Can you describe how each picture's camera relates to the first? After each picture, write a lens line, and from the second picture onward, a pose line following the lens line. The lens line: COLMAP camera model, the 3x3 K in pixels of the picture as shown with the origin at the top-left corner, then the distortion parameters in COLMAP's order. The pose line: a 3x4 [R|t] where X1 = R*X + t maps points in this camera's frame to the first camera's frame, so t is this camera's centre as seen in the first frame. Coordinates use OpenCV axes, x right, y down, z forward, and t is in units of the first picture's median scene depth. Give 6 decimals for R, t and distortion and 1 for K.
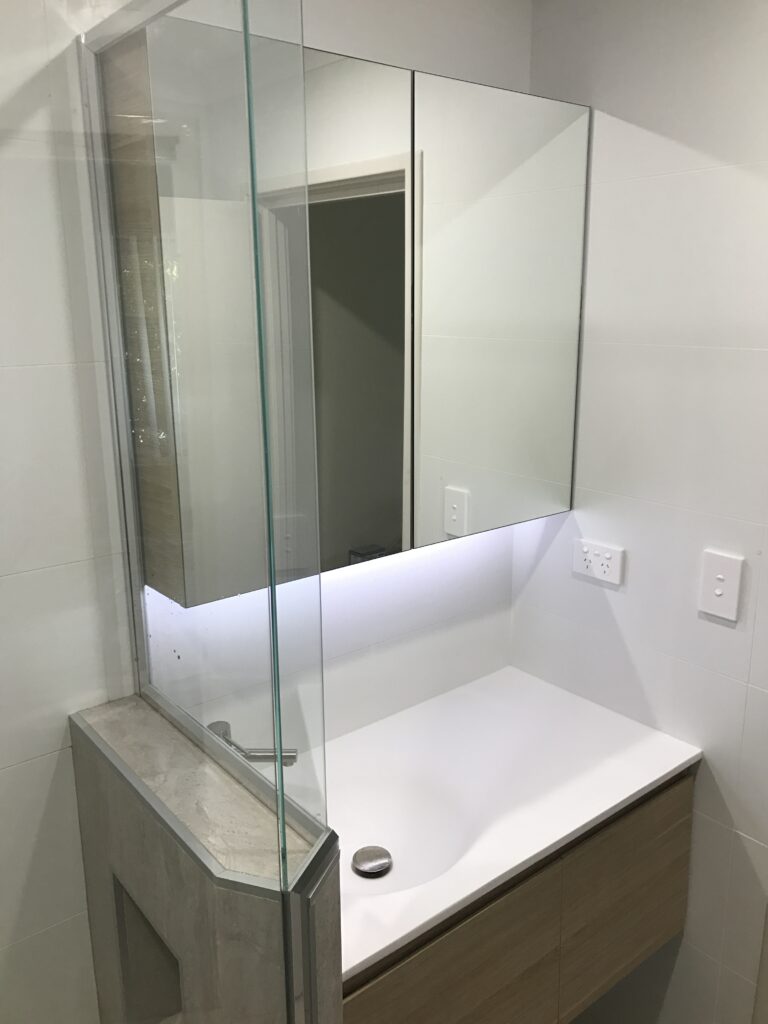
lens RADIAL K [[838.7, 0, 384.6], [0, 838.7, 503.7], [0, 0, 1]] dist [0.044402, -0.053728]
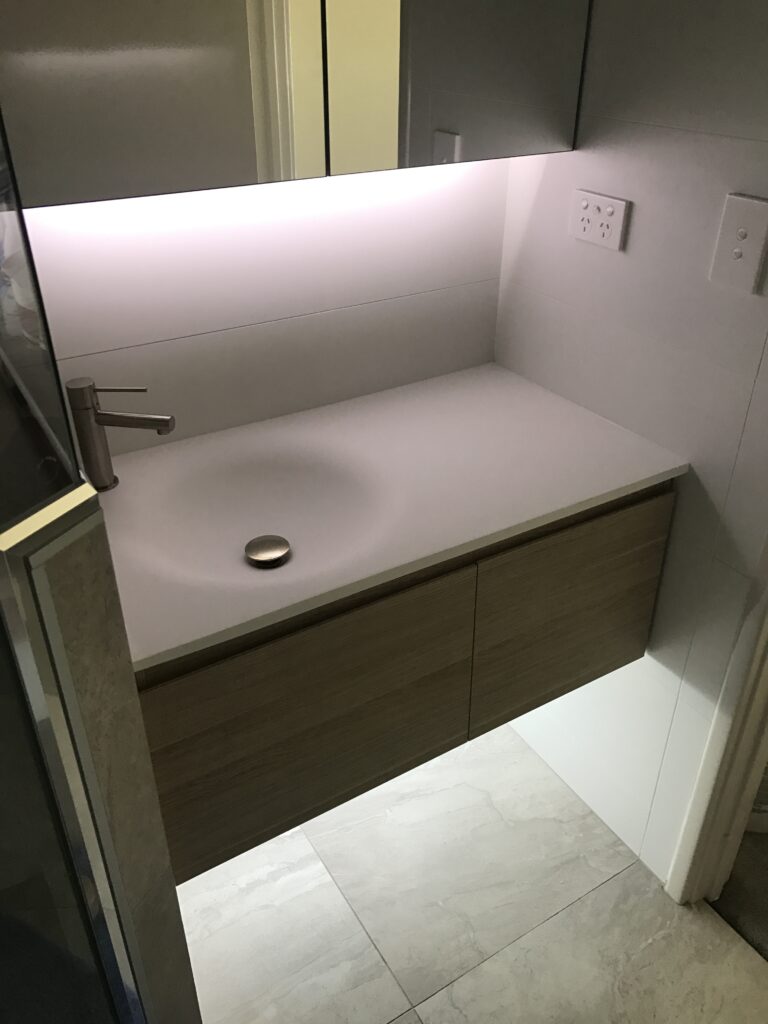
lens RADIAL K [[838.7, 0, 381.7], [0, 838.7, 501.7], [0, 0, 1]] dist [0.044402, -0.053728]
pose [[0.990112, 0.079268, -0.115739, 0.169501], [-0.041086, 0.952728, 0.301034, 0.089997], [0.134130, -0.293302, 0.946564, 0.170910]]
